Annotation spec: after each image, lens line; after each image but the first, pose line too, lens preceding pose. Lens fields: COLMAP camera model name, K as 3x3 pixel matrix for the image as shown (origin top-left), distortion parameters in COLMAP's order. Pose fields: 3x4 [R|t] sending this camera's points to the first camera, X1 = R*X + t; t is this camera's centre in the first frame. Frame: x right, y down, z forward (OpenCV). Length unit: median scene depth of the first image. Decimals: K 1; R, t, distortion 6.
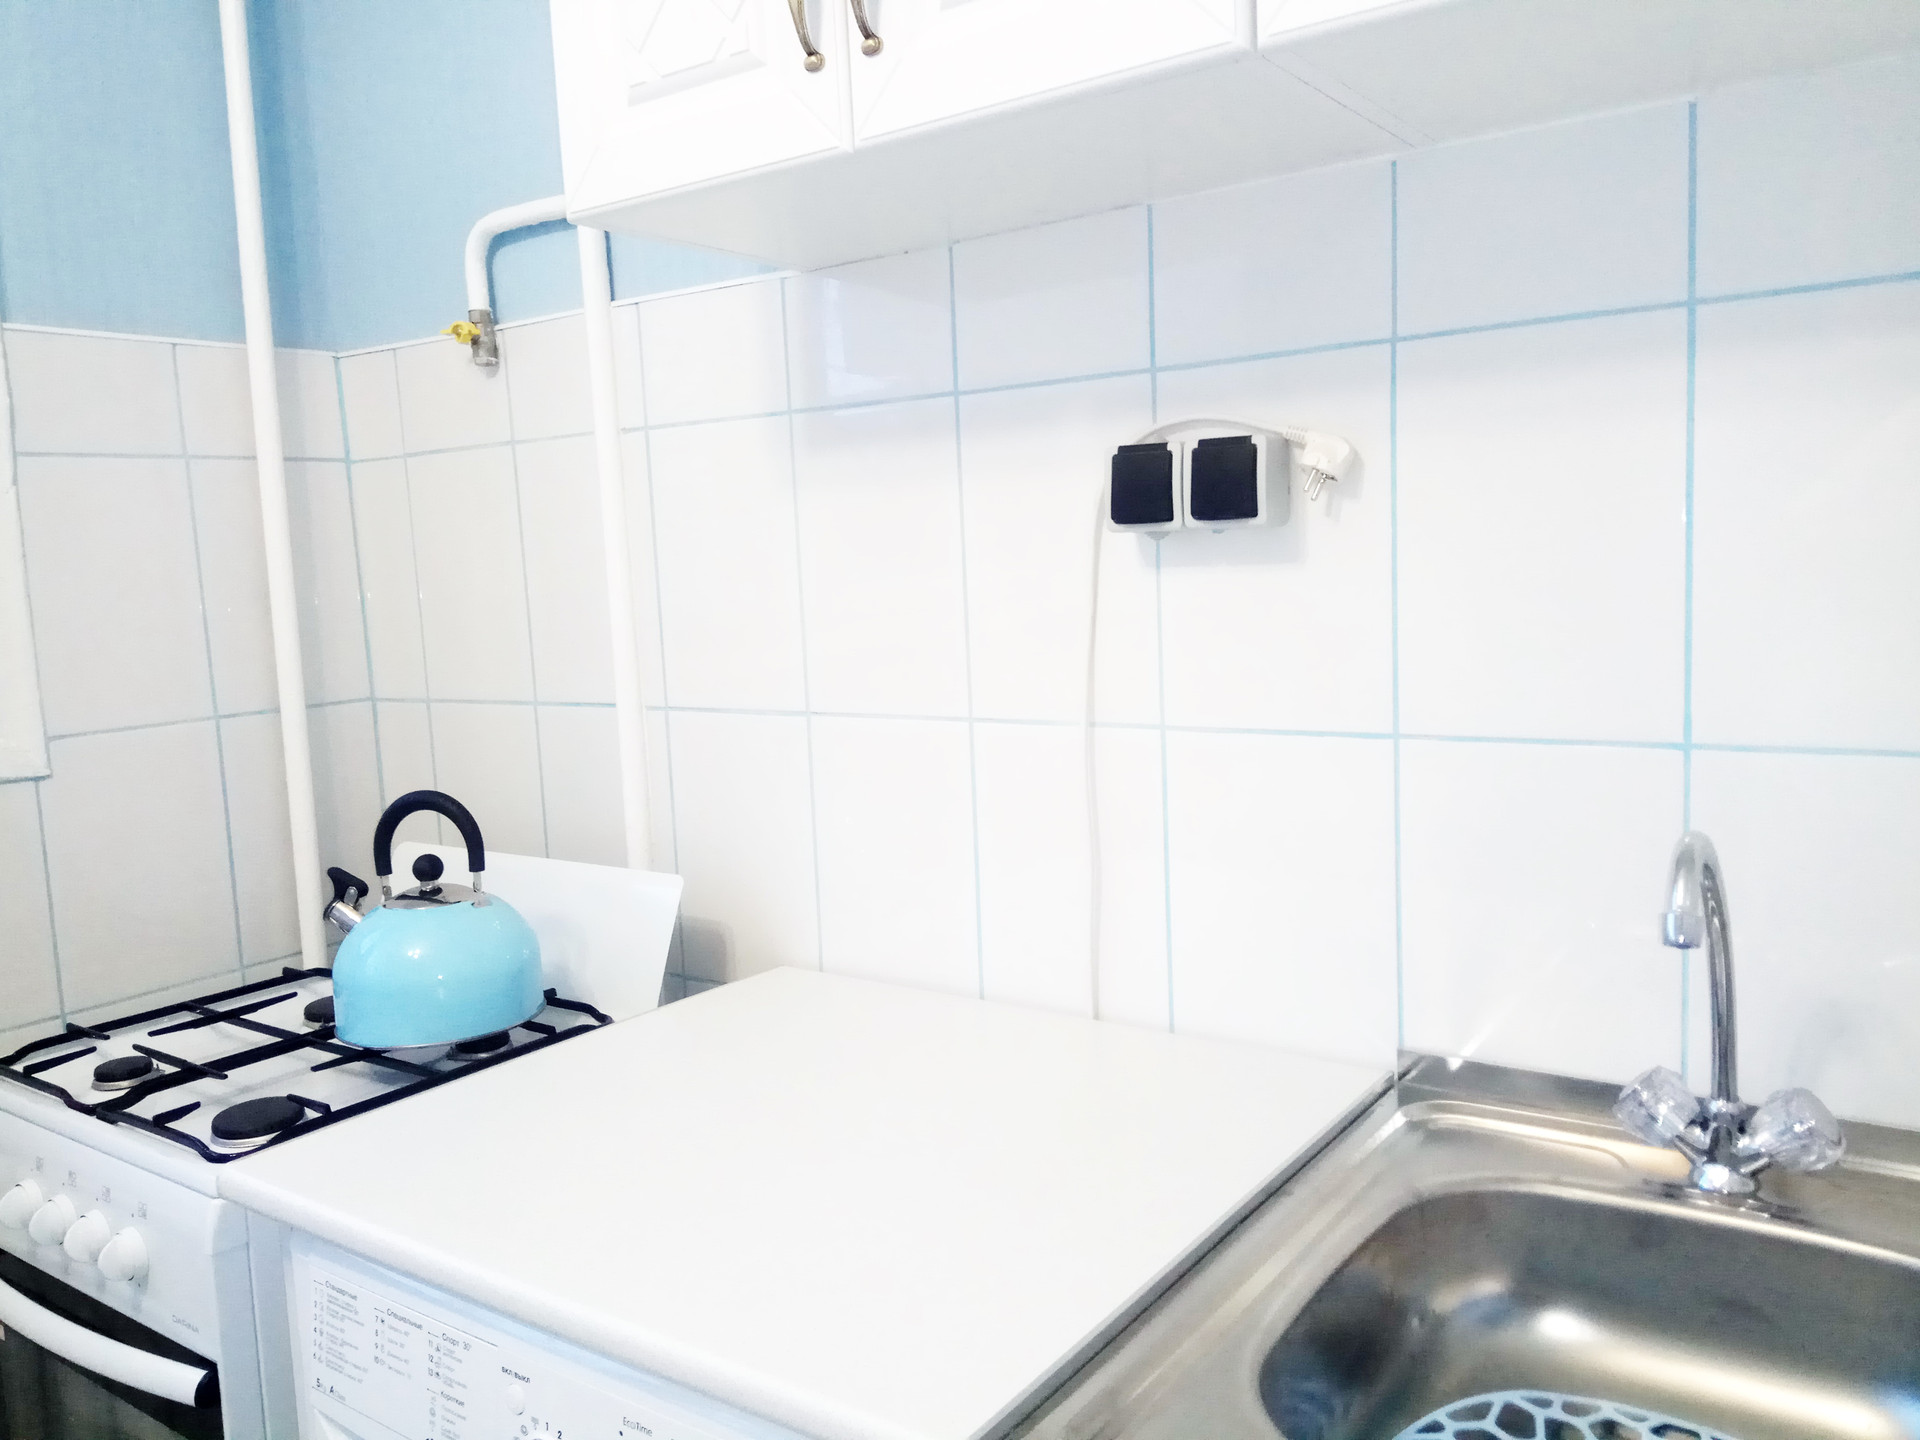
lens RADIAL K [[1499.4, 0, 955.4], [0, 1499.4, 722.7], [0, 0, 1]] dist [-0.002010, -0.001679]
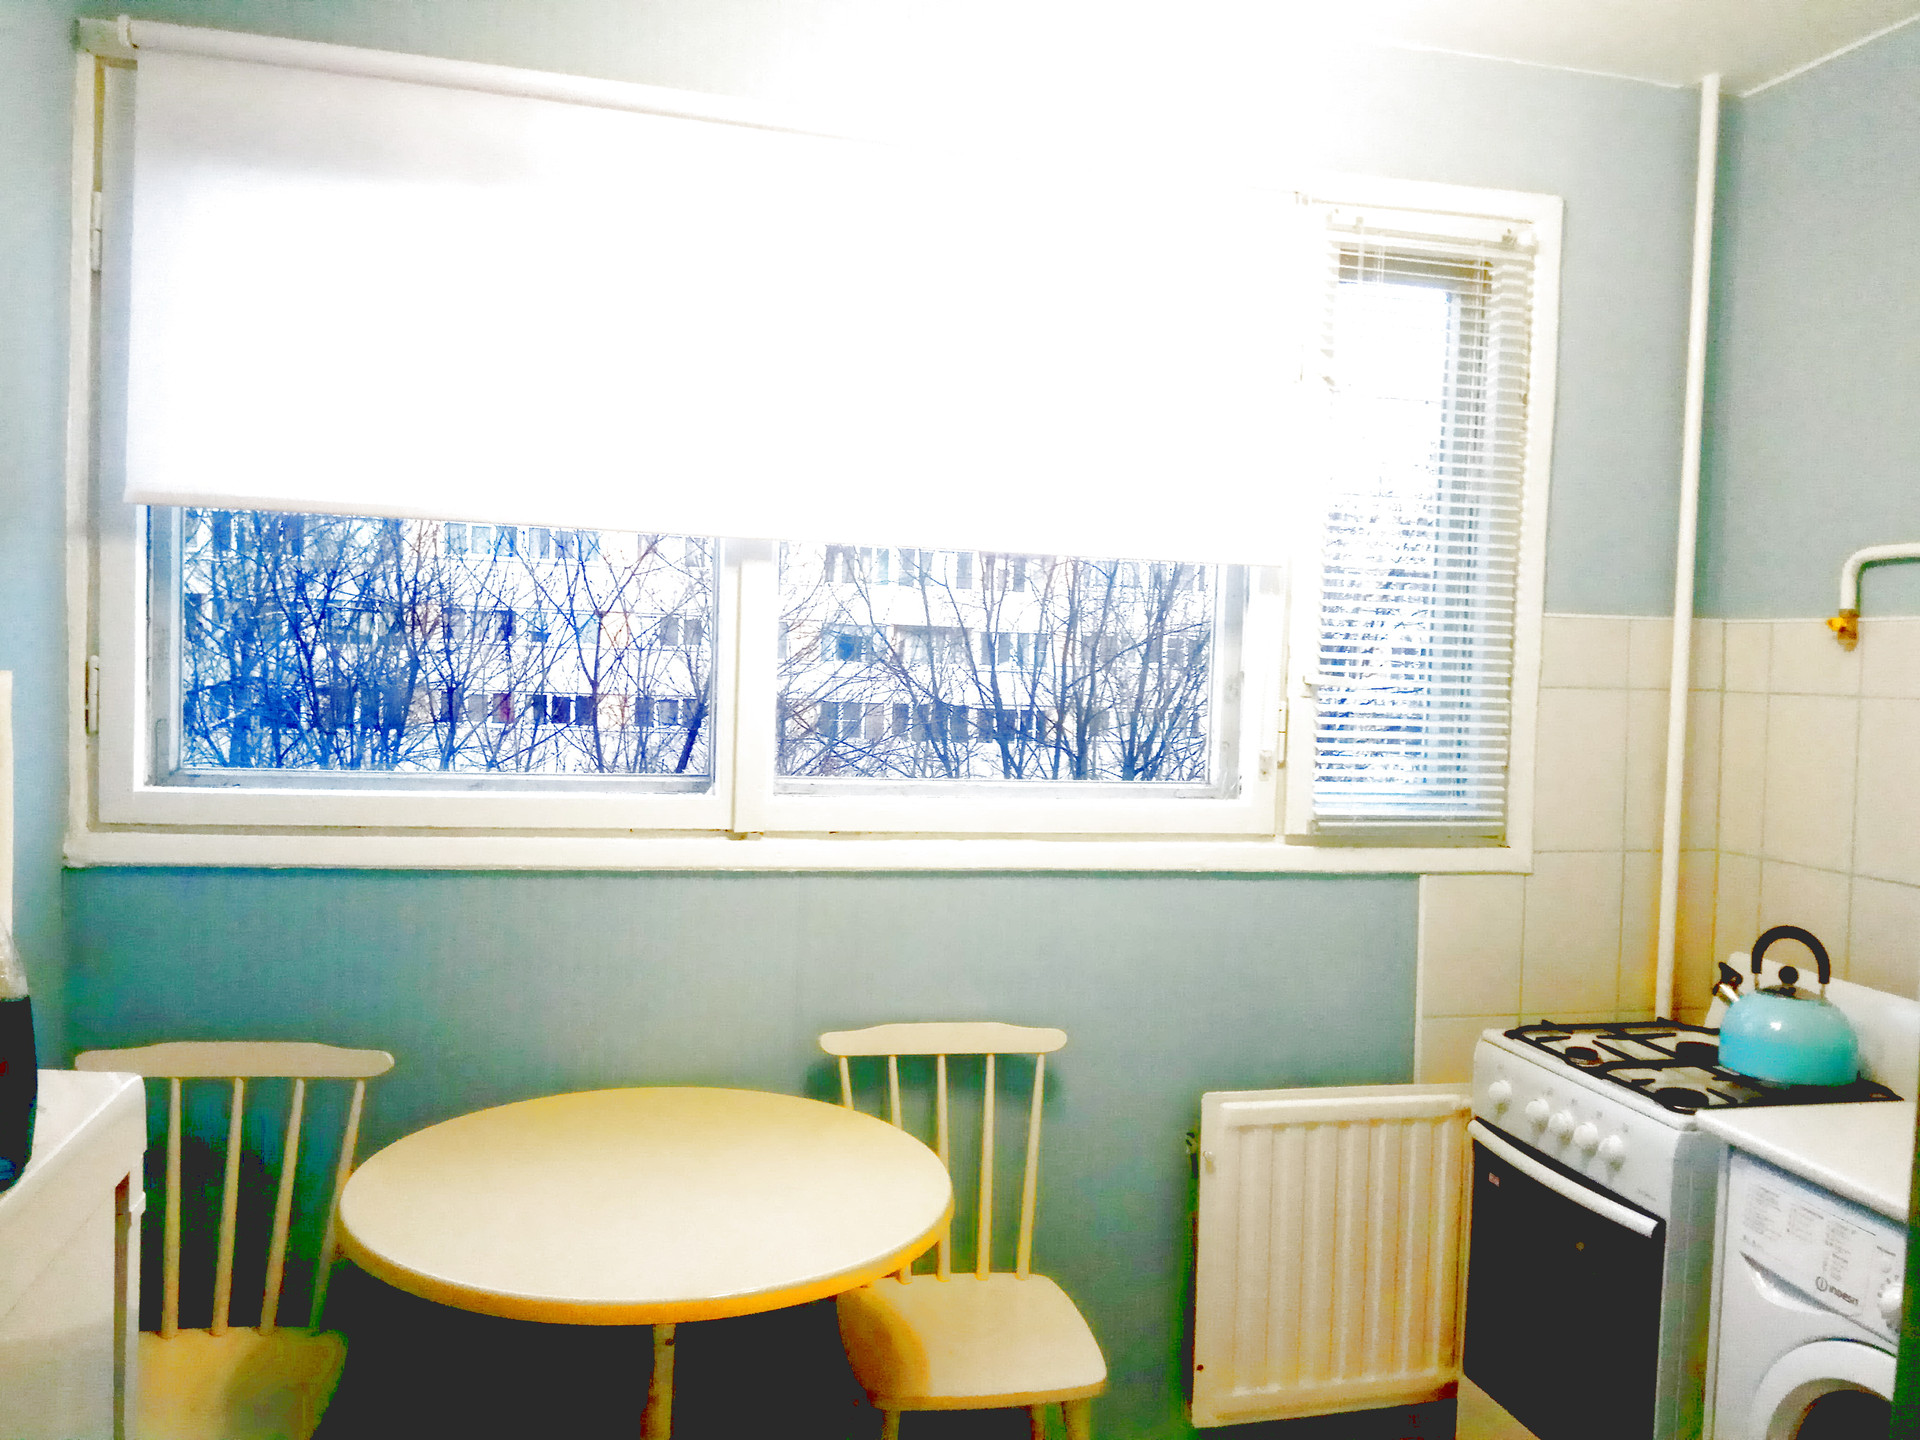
lens RADIAL K [[1529.0, 0, 965.3], [0, 1529.0, 685.6], [0, 0, 1]] dist [-0.006636, 0.006074]
pose [[0.757703, 0.091330, -0.646178, 0.007232], [-0.141076, 0.989669, -0.025546, -0.042507], [0.637169, 0.110516, 0.762759, -0.827208]]
